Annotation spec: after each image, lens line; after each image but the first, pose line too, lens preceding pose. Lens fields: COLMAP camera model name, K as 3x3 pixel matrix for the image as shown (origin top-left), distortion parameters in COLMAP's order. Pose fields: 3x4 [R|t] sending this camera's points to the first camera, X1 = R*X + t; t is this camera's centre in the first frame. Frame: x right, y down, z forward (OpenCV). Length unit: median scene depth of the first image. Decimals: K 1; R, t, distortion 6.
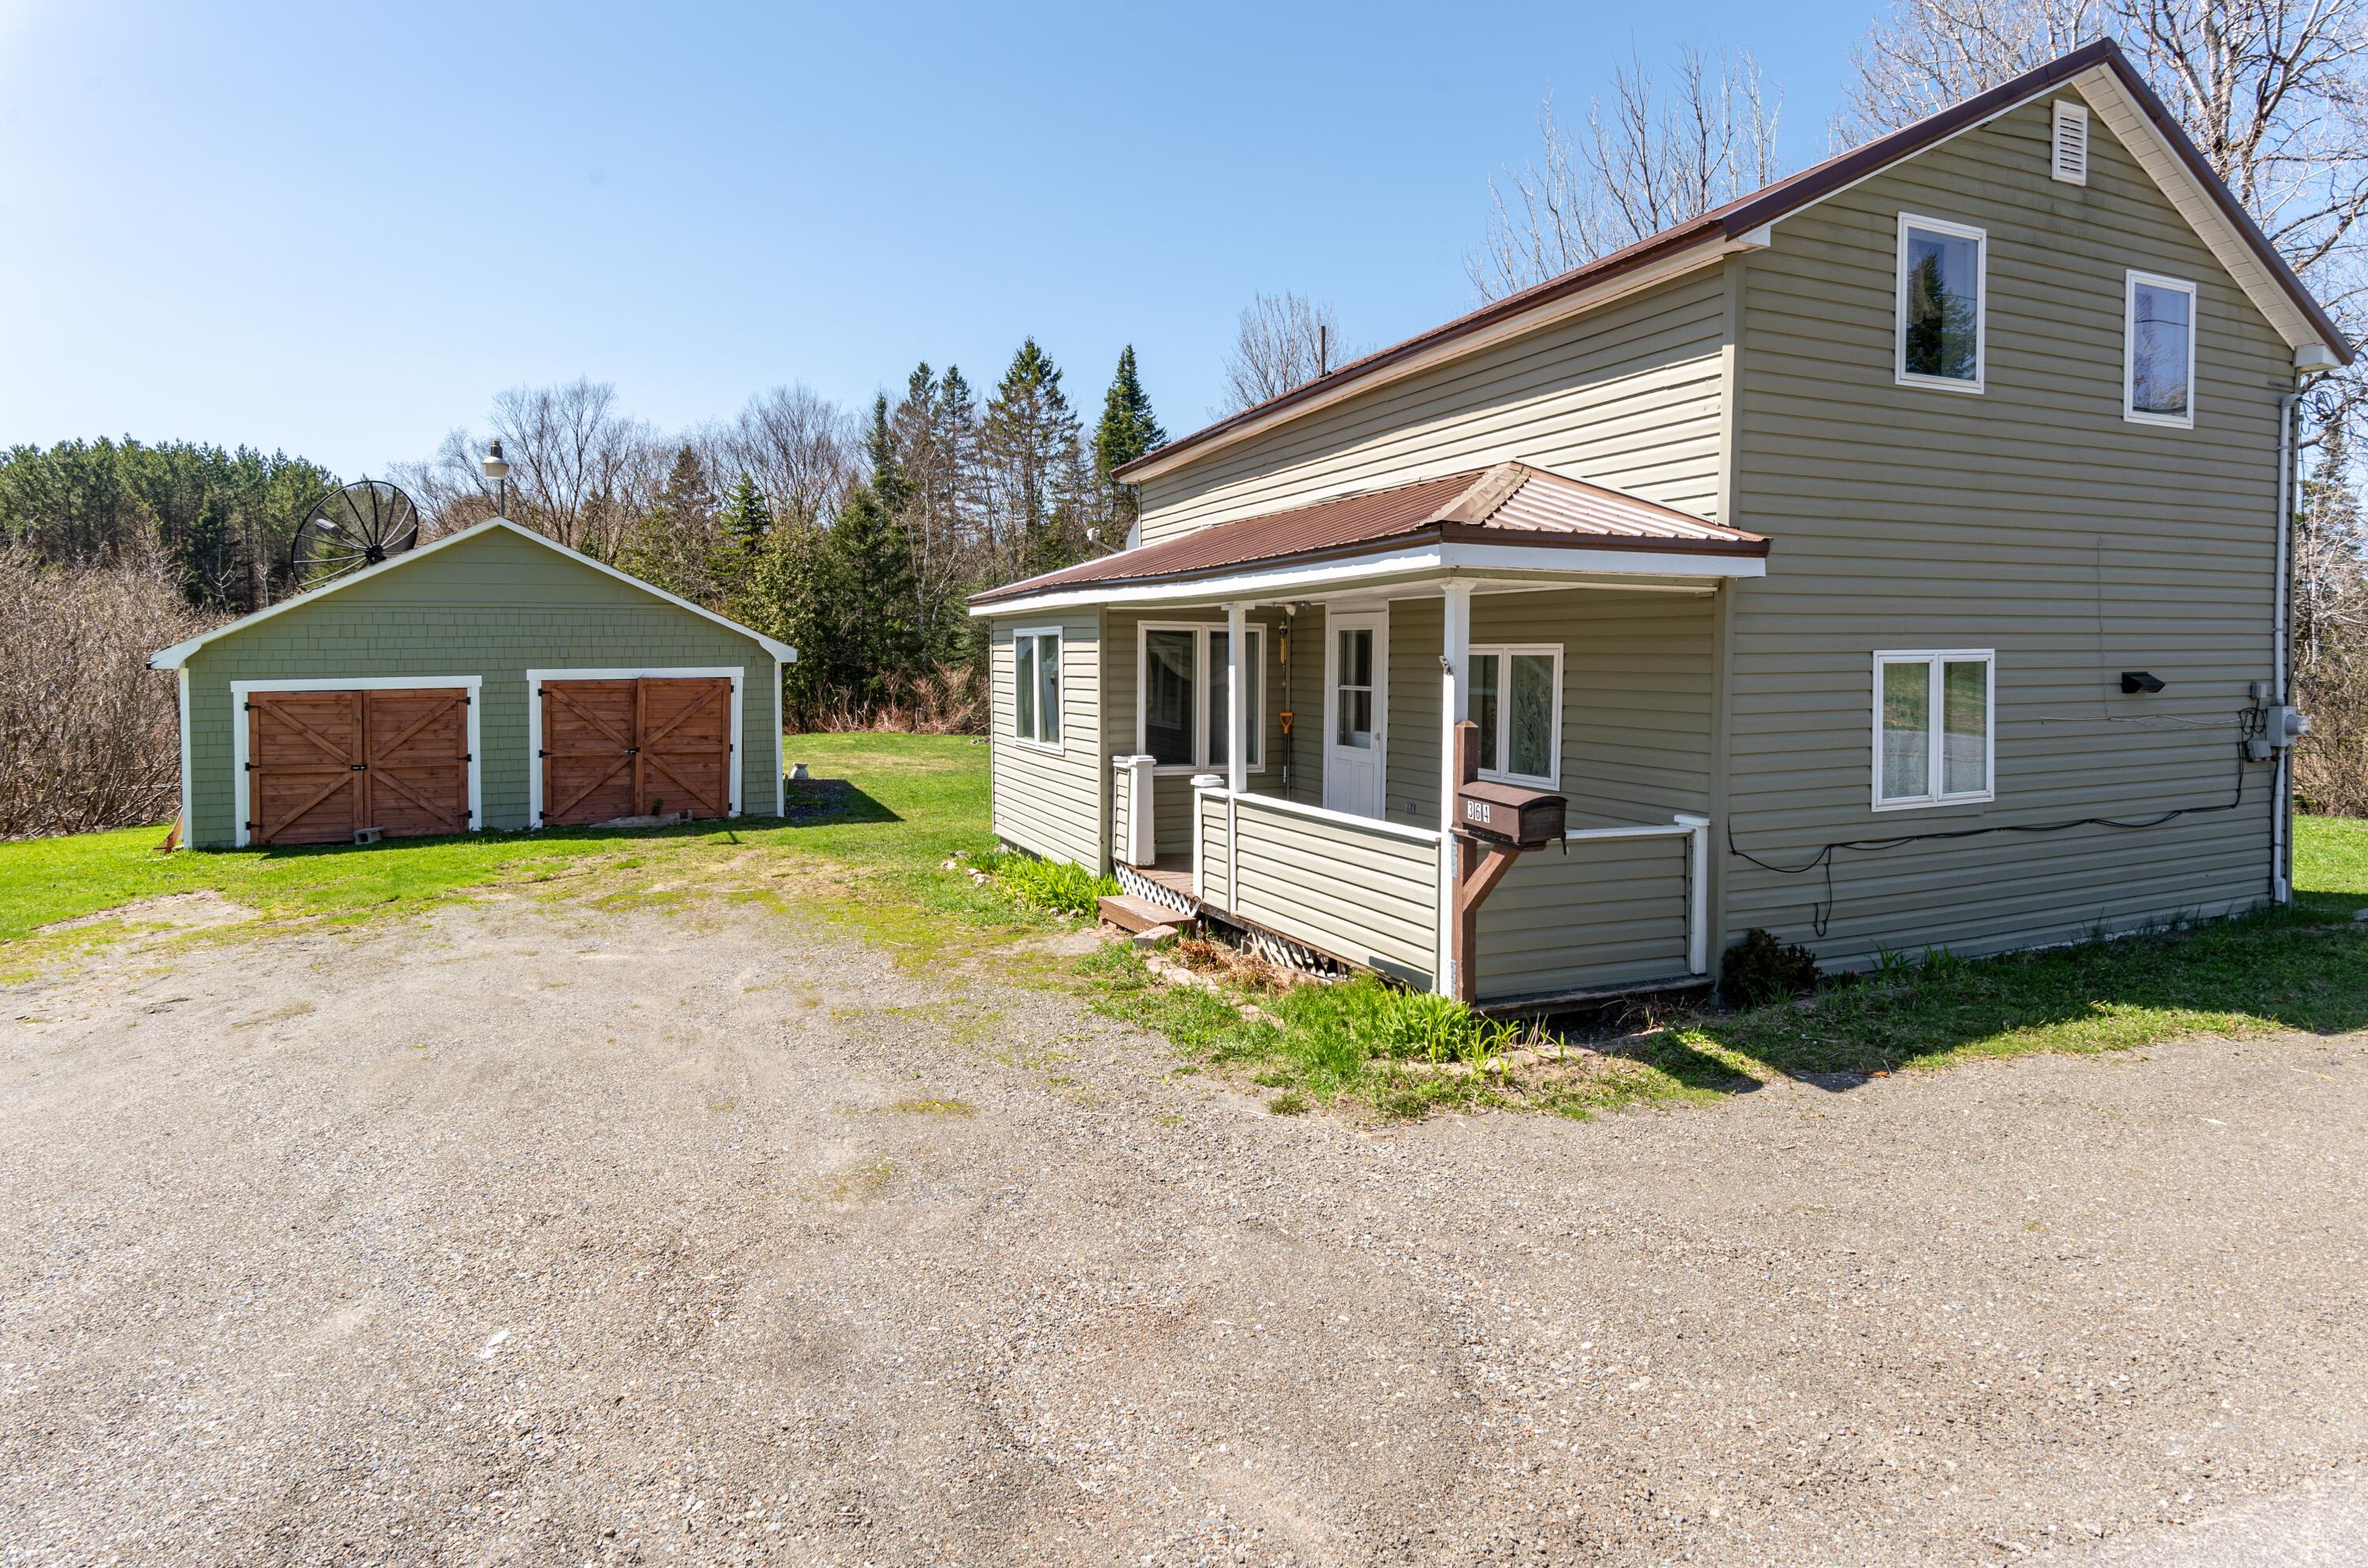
lens RADIAL K [[1231.2, 0, 1176.3], [0, 1231.2, 697.5], [0, 0, 1]] dist [0.000997, -0.000248]
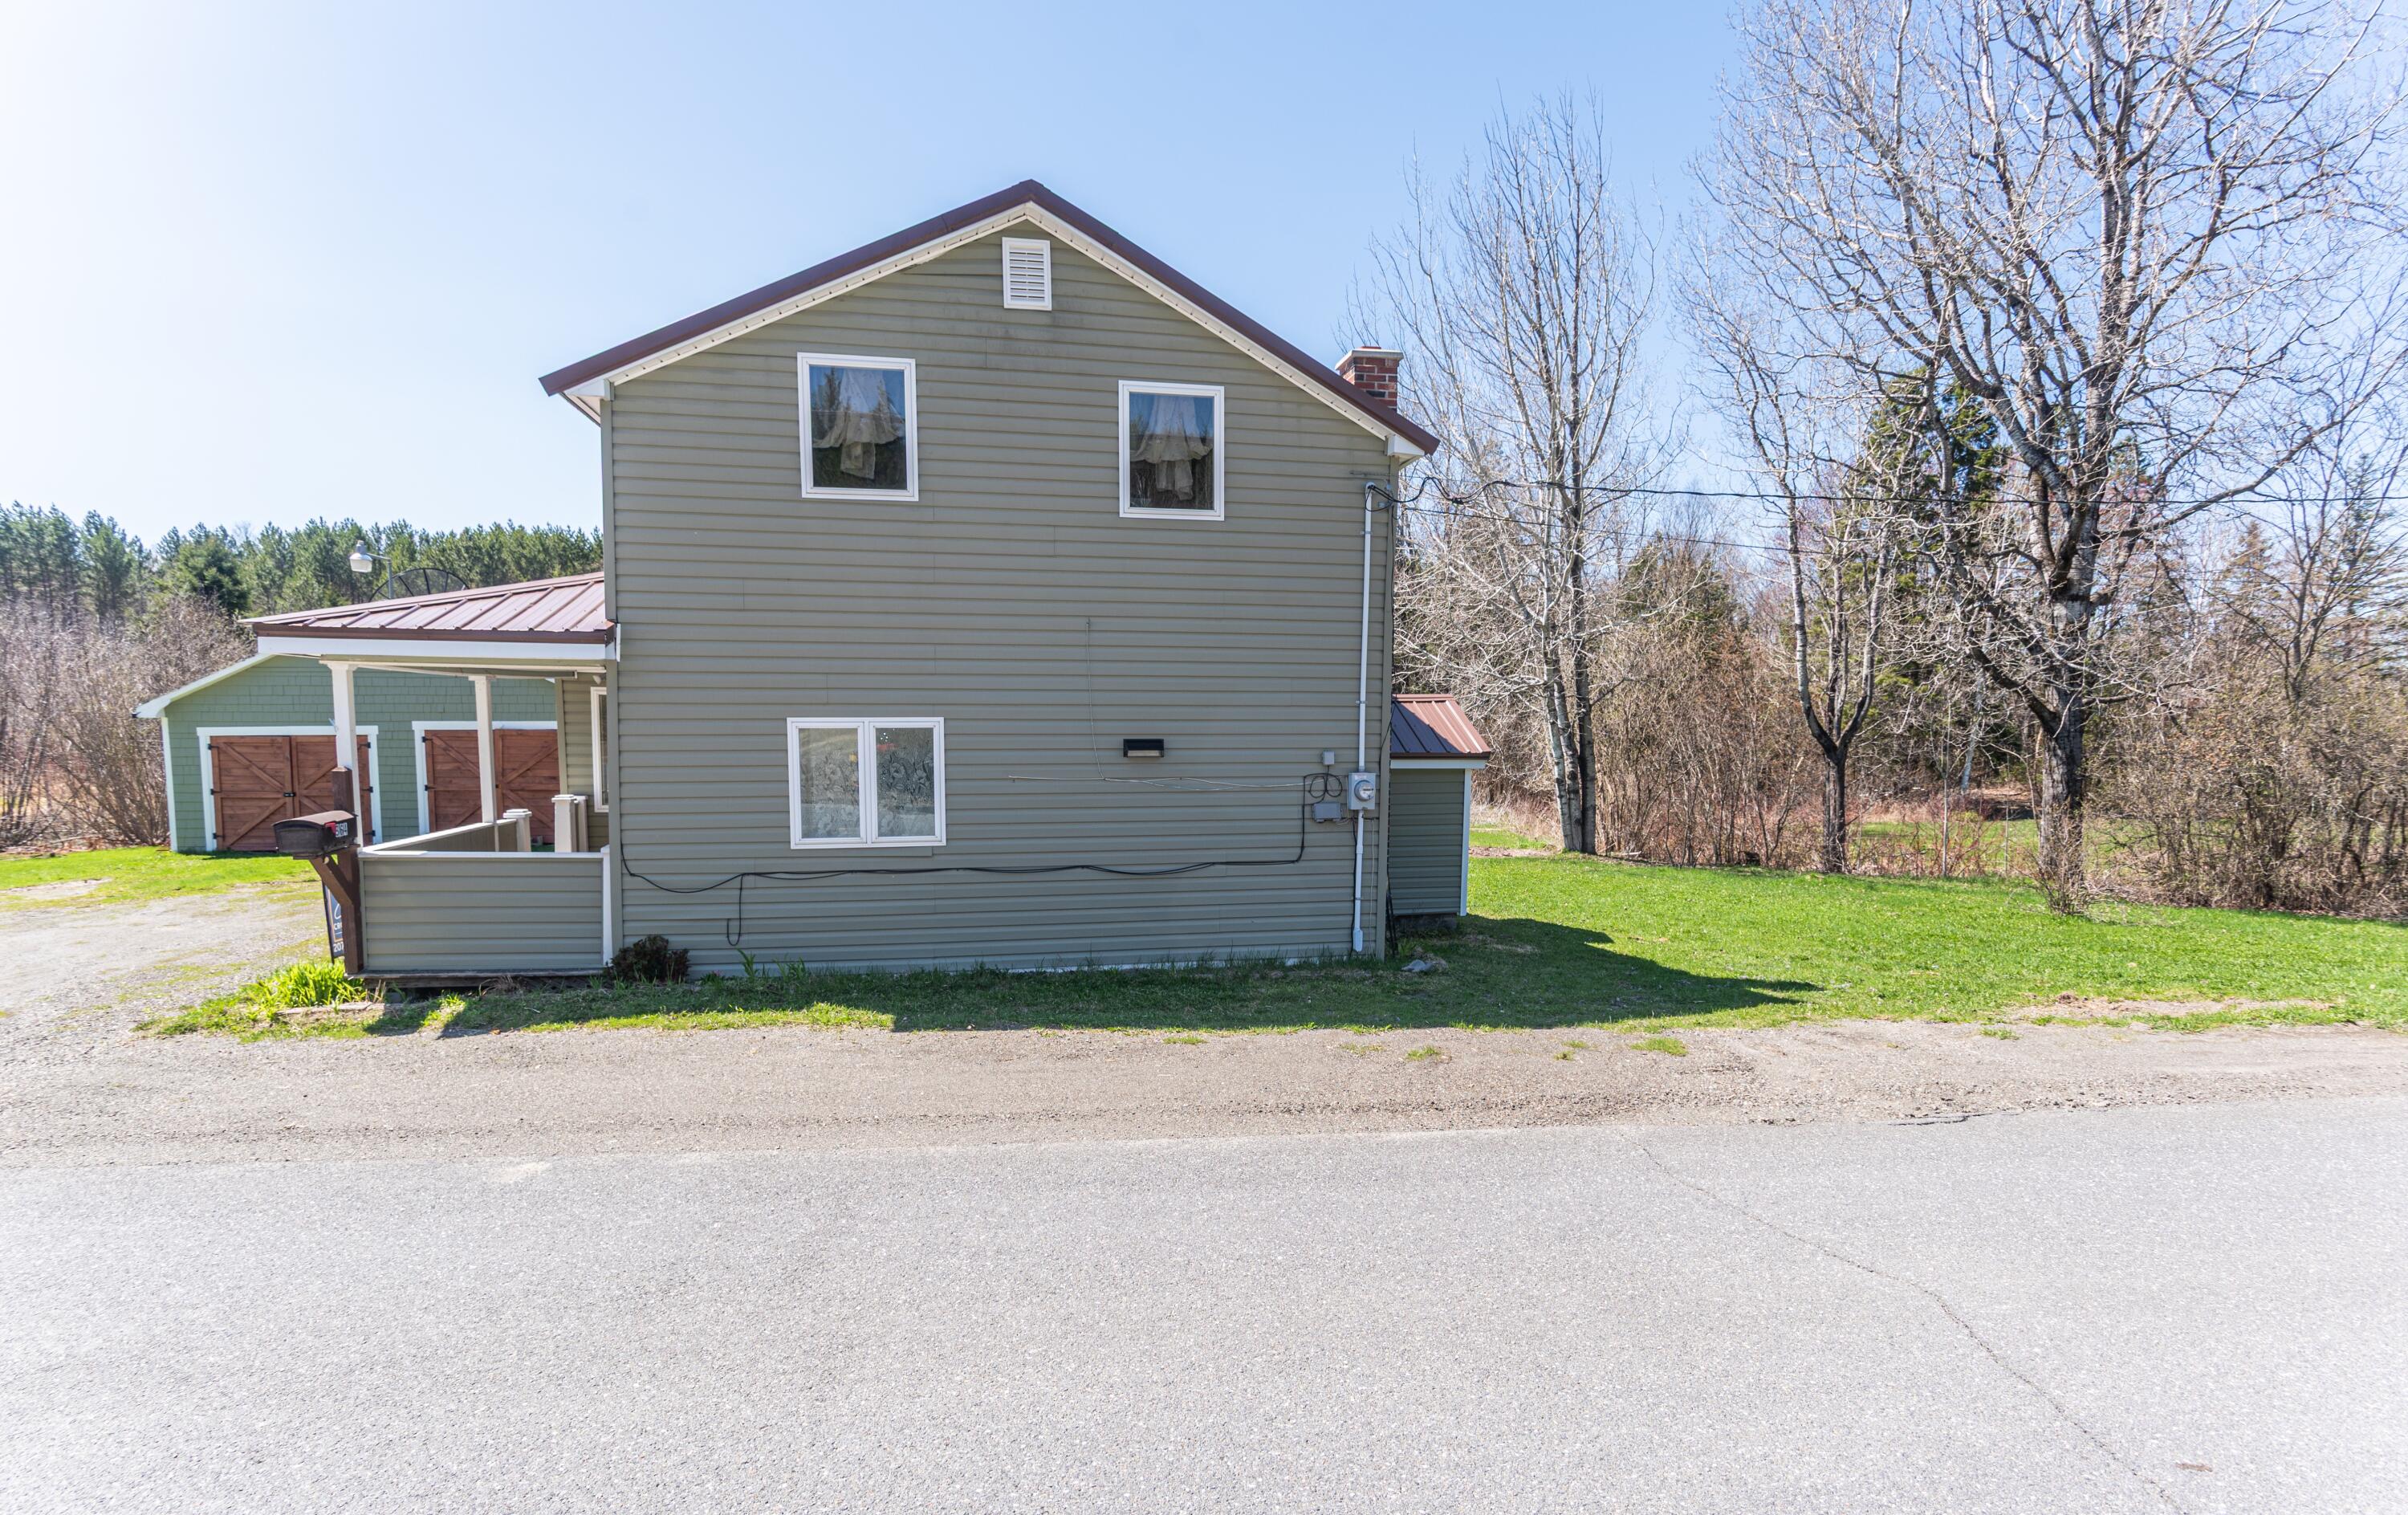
lens RADIAL K [[1187.9, 0, 1207.1], [0, 1187.9, 826.1], [0, 0, 1]] dist [-0.000472, -0.000319]
pose [[0.977755, 0.029159, -0.207714, 0.556578], [-0.016461, 0.997903, 0.062599, -0.005192], [0.209104, -0.057787, 0.976184, -0.034597]]
